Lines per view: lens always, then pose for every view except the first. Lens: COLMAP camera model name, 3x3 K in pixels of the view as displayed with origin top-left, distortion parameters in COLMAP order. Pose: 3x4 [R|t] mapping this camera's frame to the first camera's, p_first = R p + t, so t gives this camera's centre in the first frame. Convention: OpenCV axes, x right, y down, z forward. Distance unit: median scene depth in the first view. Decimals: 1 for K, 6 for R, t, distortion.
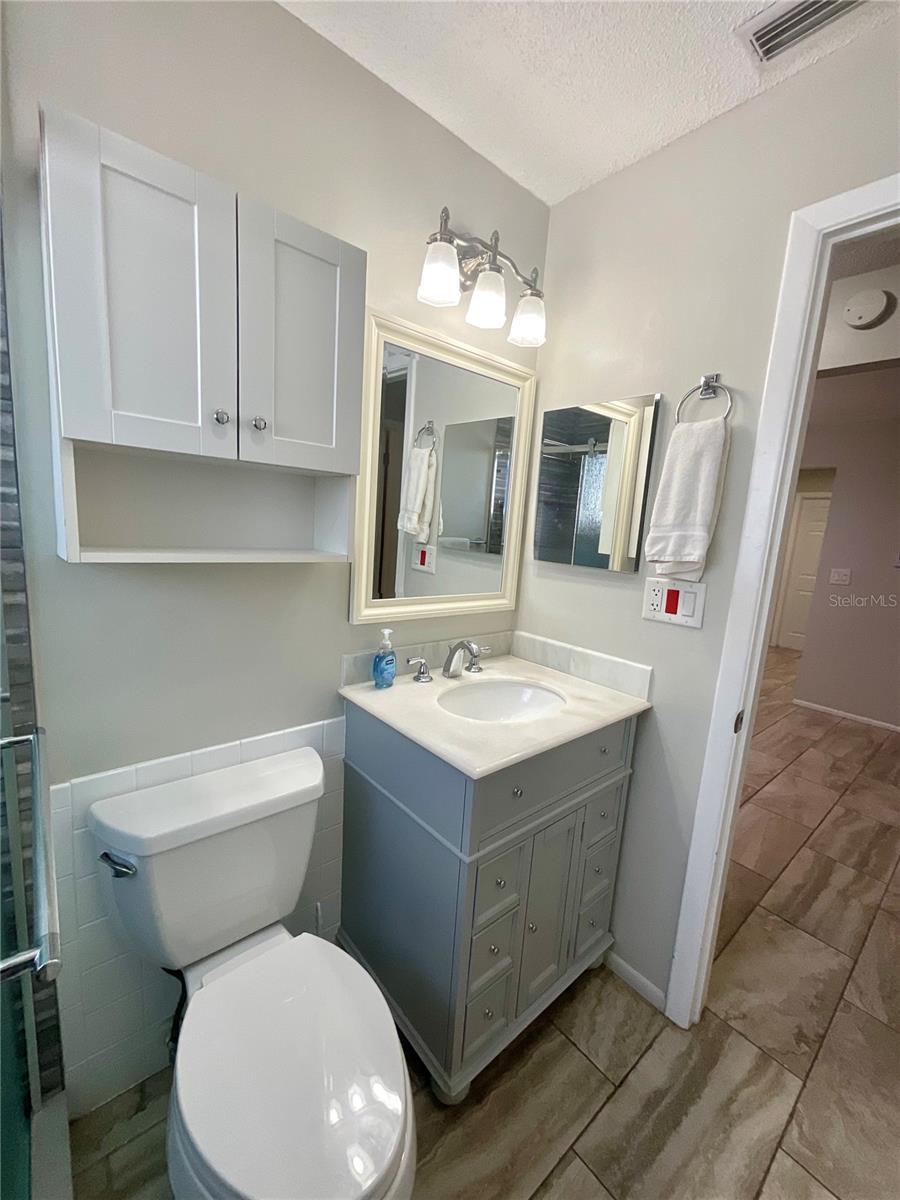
lens RADIAL K [[494.5, 0, 450.0], [0, 494.5, 600.0], [0, 0, 1]] dist [0.003901, 0.000485]
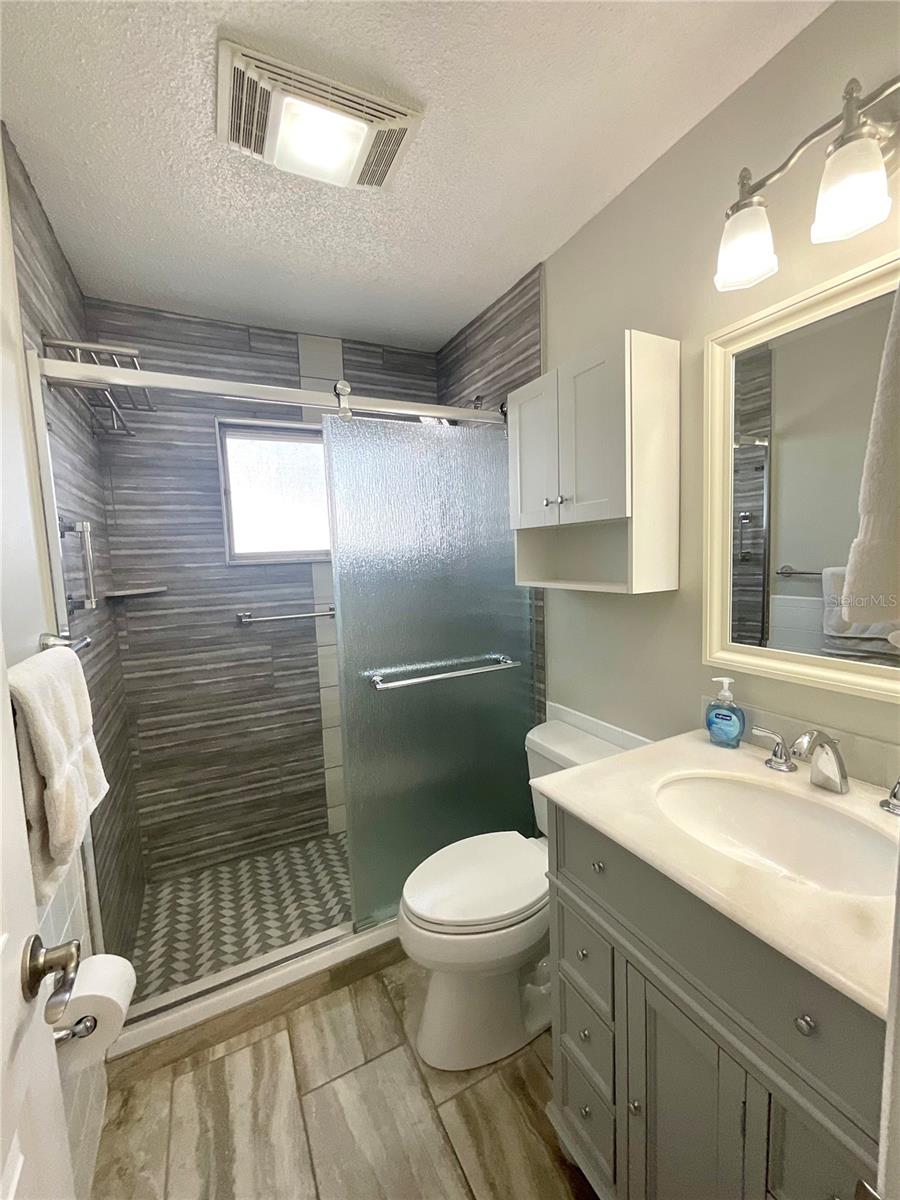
lens RADIAL K [[494.5, 0, 450.0], [0, 494.5, 600.0], [0, 0, 1]] dist [0.003901, 0.000485]
pose [[-0.250512, 0.029487, -0.967664, 0.816151], [-0.133668, 0.988909, 0.064739, -0.065541], [0.958841, 0.145564, -0.243792, 0.732880]]
